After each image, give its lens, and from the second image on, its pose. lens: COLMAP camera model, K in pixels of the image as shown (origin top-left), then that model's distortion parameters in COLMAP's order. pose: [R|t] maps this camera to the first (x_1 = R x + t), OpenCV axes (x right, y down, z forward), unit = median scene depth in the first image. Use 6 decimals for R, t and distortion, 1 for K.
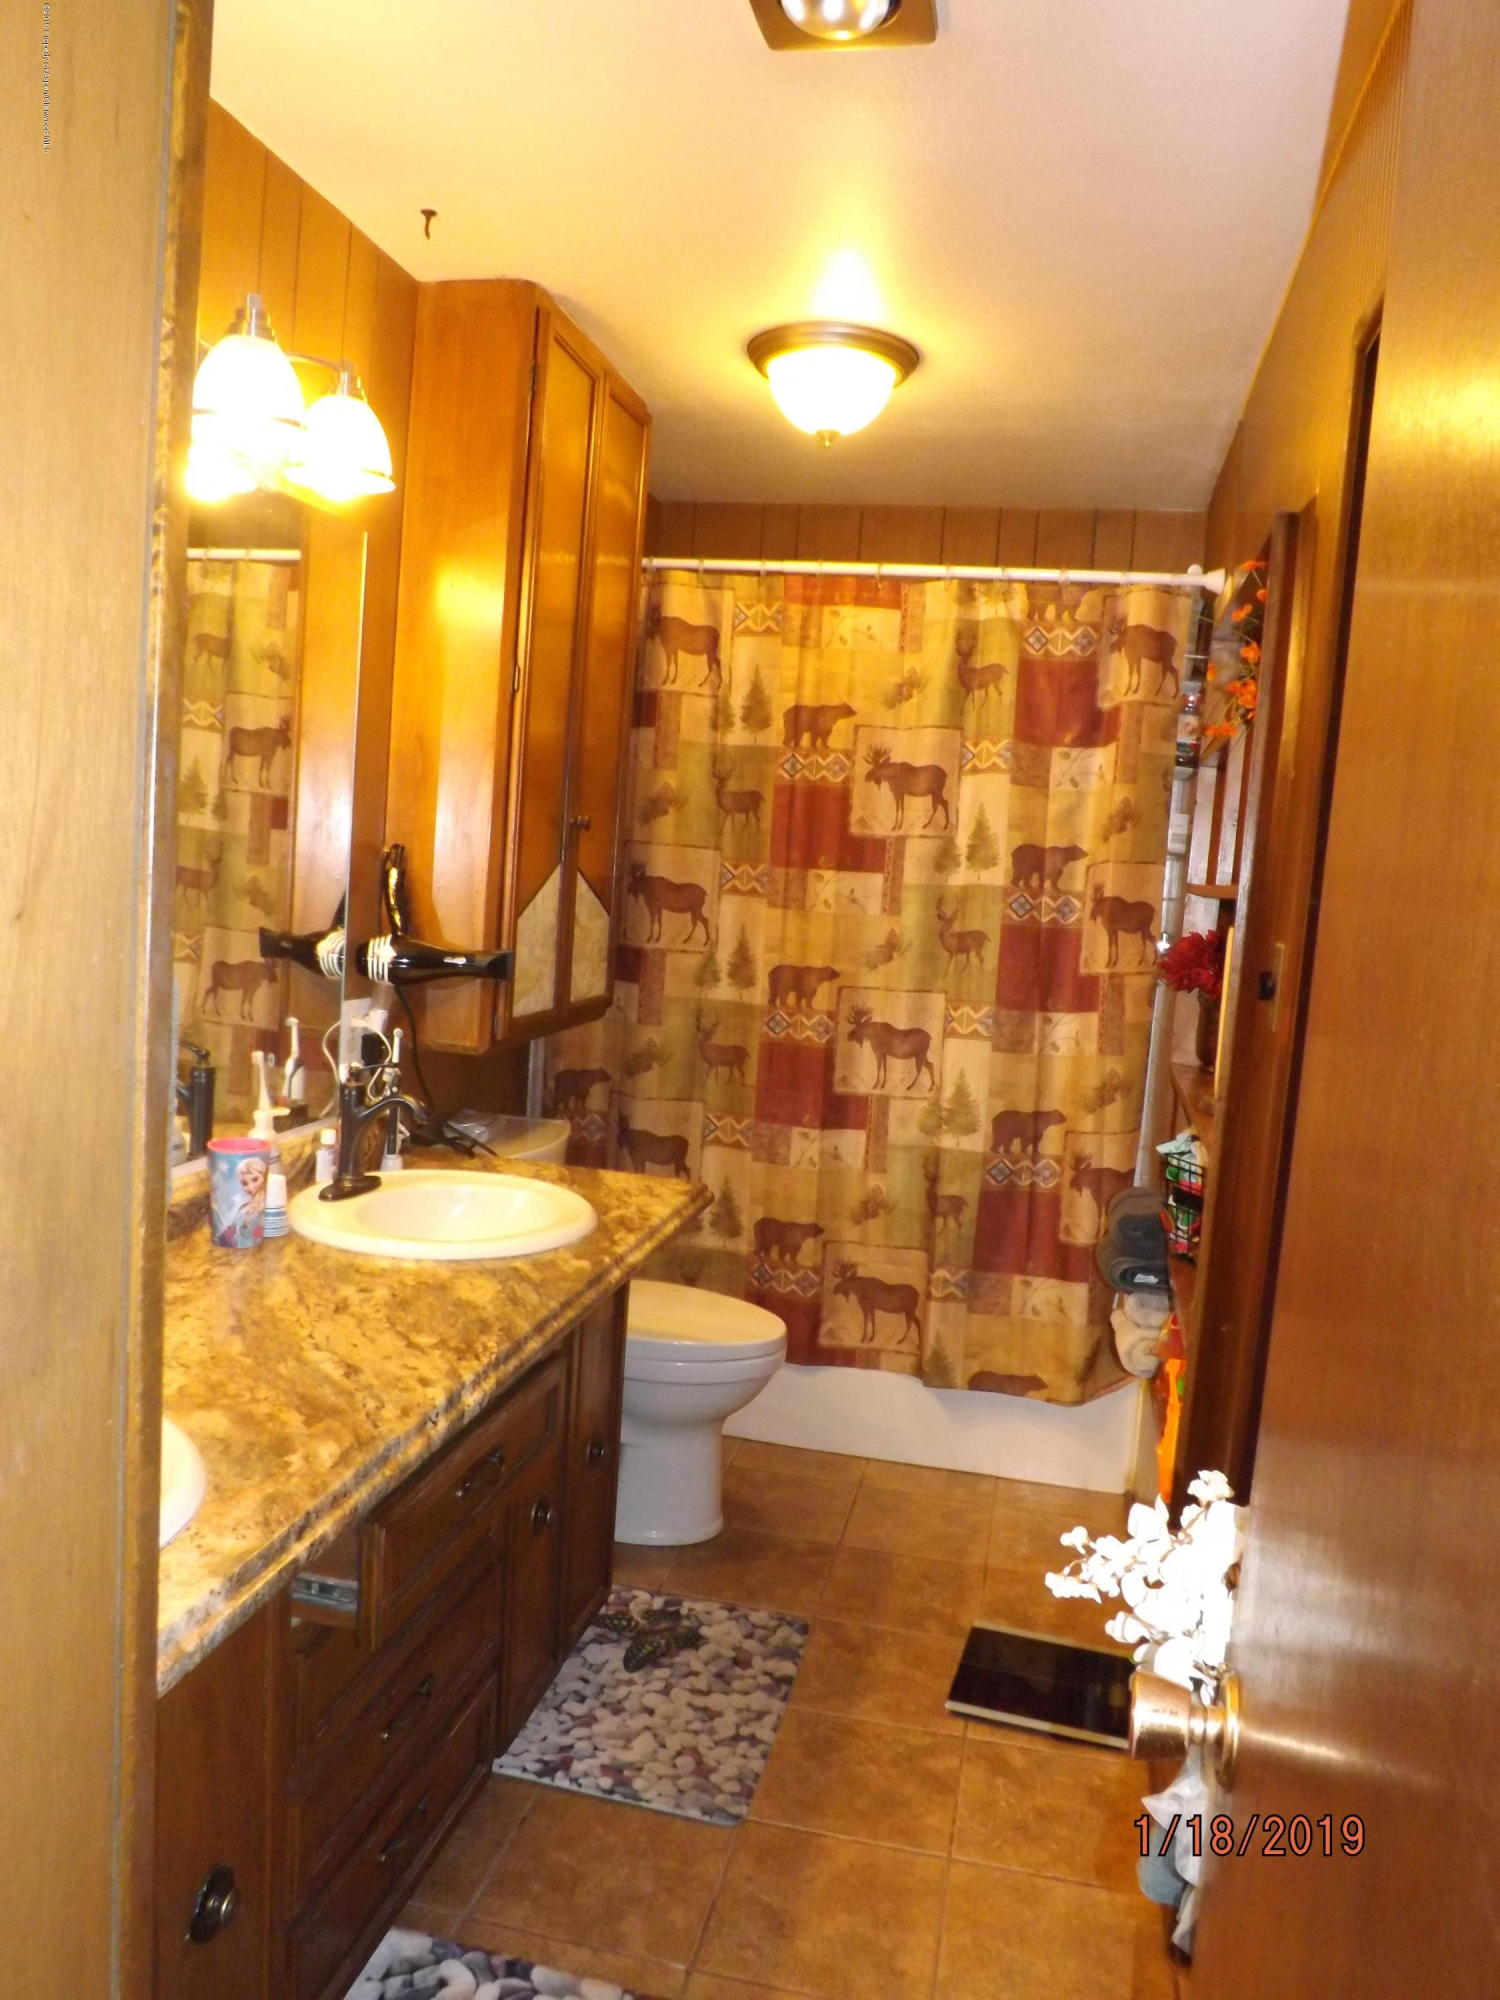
lens RADIAL K [[1453.2, 0, 767.1], [0, 1453.2, 1005.0], [0, 0, 1]] dist [-0.059747, 0.021188]
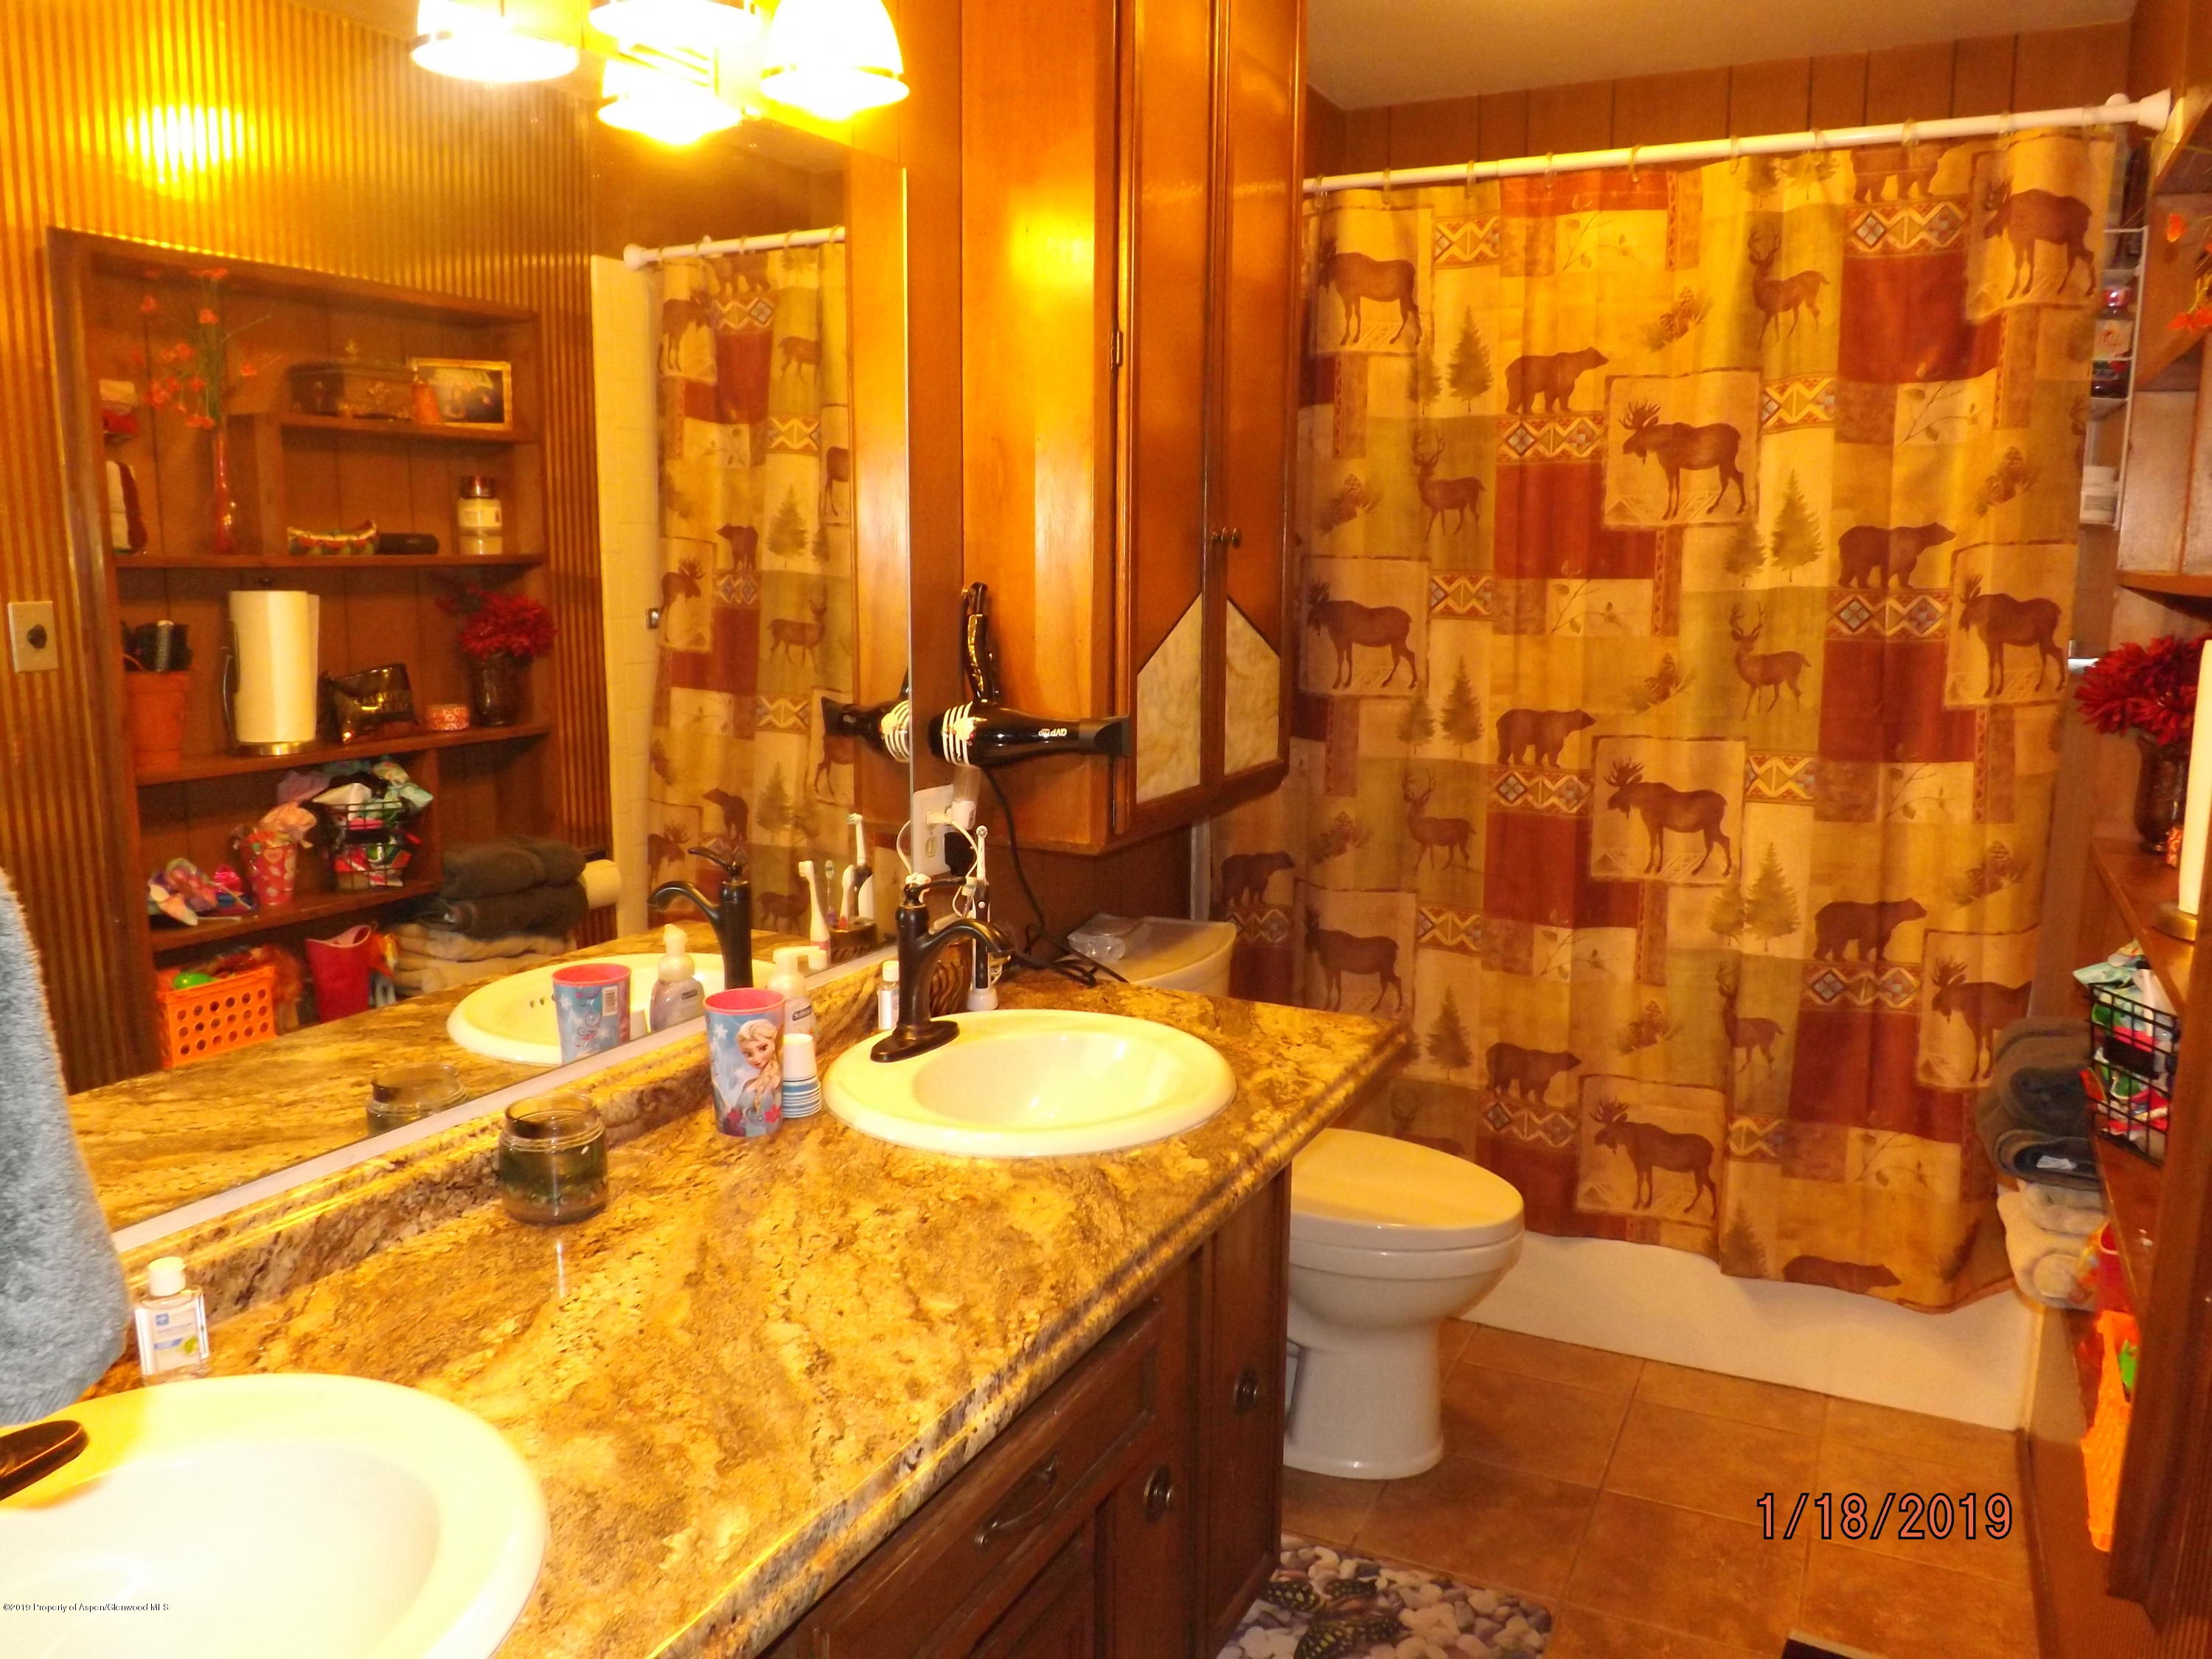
lens RADIAL K [[1607.2, 0, 1124.8], [0, 1607.2, 832.4], [0, 0, 1]] dist [-0.059747, 0.021188]
pose [[0.965908, -0.021931, -0.257957, 0.029287], [0.037790, 0.997677, 0.056680, -0.019983], [0.256114, -0.064496, 0.964492, 0.157424]]
